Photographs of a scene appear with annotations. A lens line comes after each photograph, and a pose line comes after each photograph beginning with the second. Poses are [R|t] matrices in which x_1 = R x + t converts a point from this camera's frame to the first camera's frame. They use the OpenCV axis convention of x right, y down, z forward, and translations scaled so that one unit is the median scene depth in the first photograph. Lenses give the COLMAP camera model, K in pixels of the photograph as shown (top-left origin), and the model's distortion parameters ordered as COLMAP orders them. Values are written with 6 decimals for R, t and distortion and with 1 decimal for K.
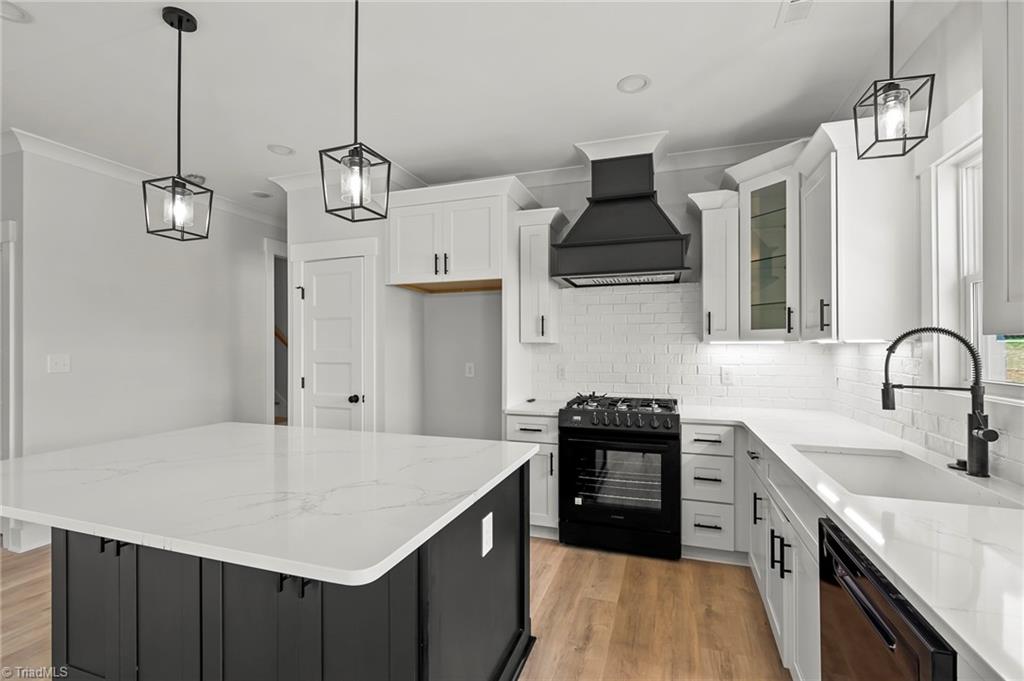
lens RADIAL K [[463.1, 0, 512.5], [0, 463.1, 347.5], [0, 0, 1]] dist [0.001604, 0.000061]
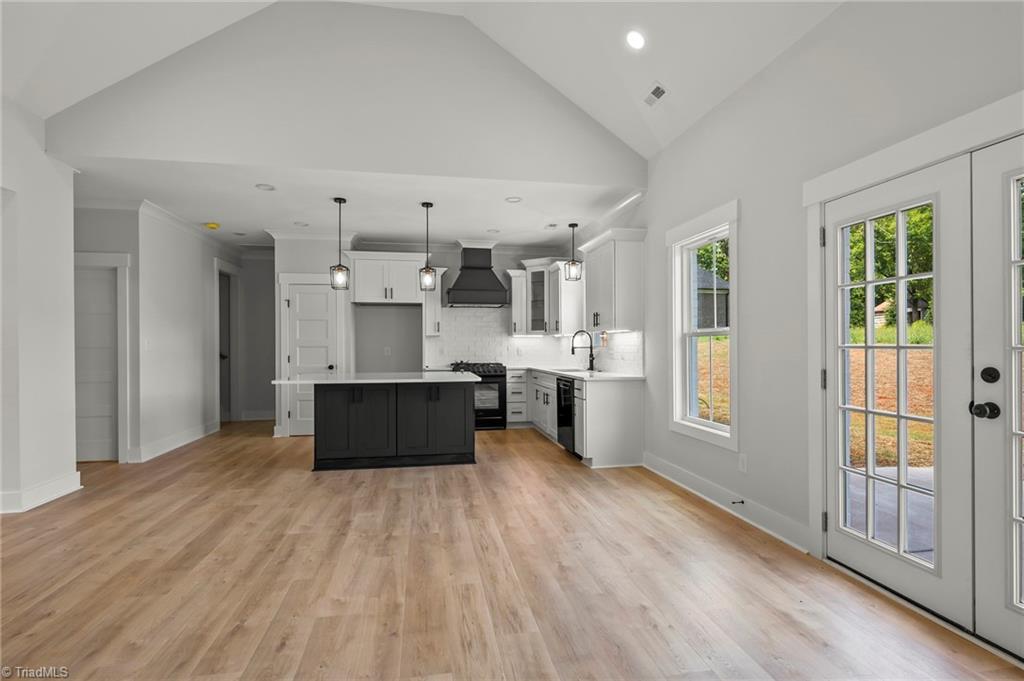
lens RADIAL K [[494.7, 0, 518.5], [0, 494.7, 343.4], [0, 0, 1]] dist [-0.003678, 0.000511]
pose [[0.868839, 0.000564, 0.495094, -0.798450], [0.002386, 0.999983, -0.005327, 0.041569], [-0.495088, 0.005810, 0.868823, -1.170360]]
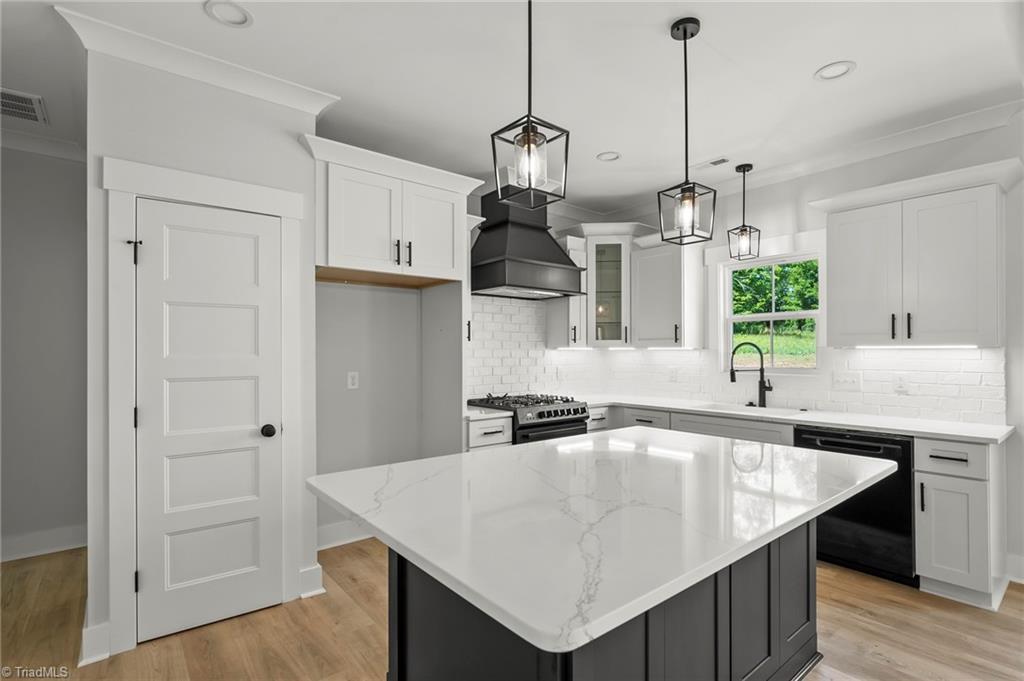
lens RADIAL K [[494.7, 0, 518.5], [0, 494.7, 343.4], [0, 0, 1]] dist [-0.003678, 0.000511]
pose [[0.519415, 0.014296, 0.854403, -0.936557], [0.000188, 0.999858, -0.016844, -0.000987], [-0.854522, 0.008910, 0.519339, 0.408522]]
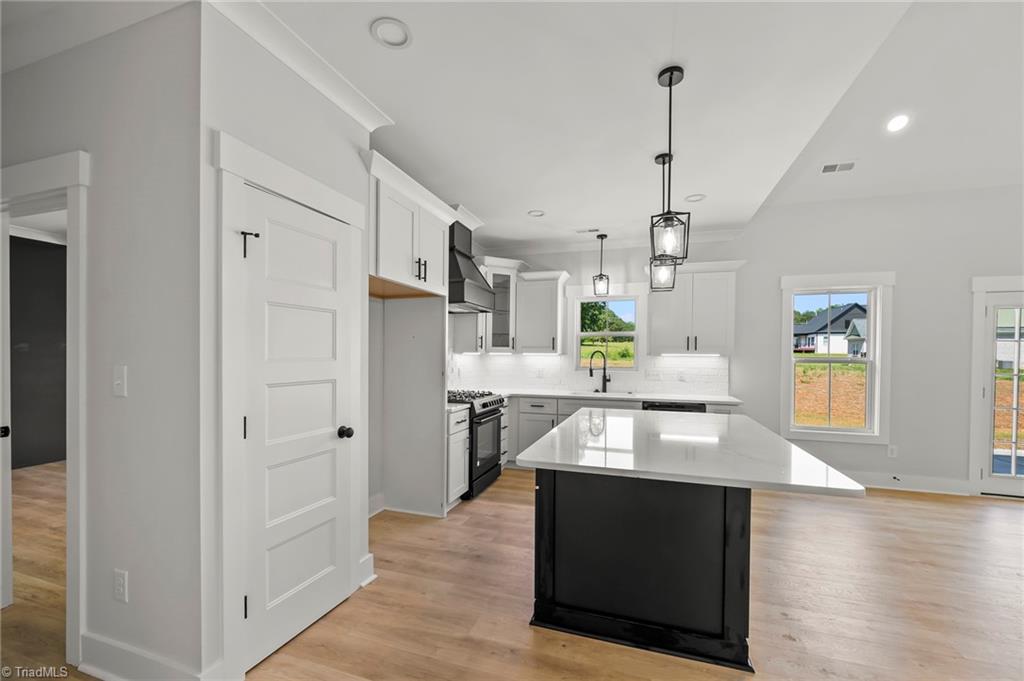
lens RADIAL K [[410.5, 0, 512.9], [0, 410.5, 353.7], [0, 0, 1]] dist [-0.001826, -0.000308]
pose [[-0.010042, 0.003806, 0.999942, -1.168394], [-0.008424, 0.999957, -0.003891, -0.003745], [-0.999914, -0.008463, -0.010010, 0.939671]]
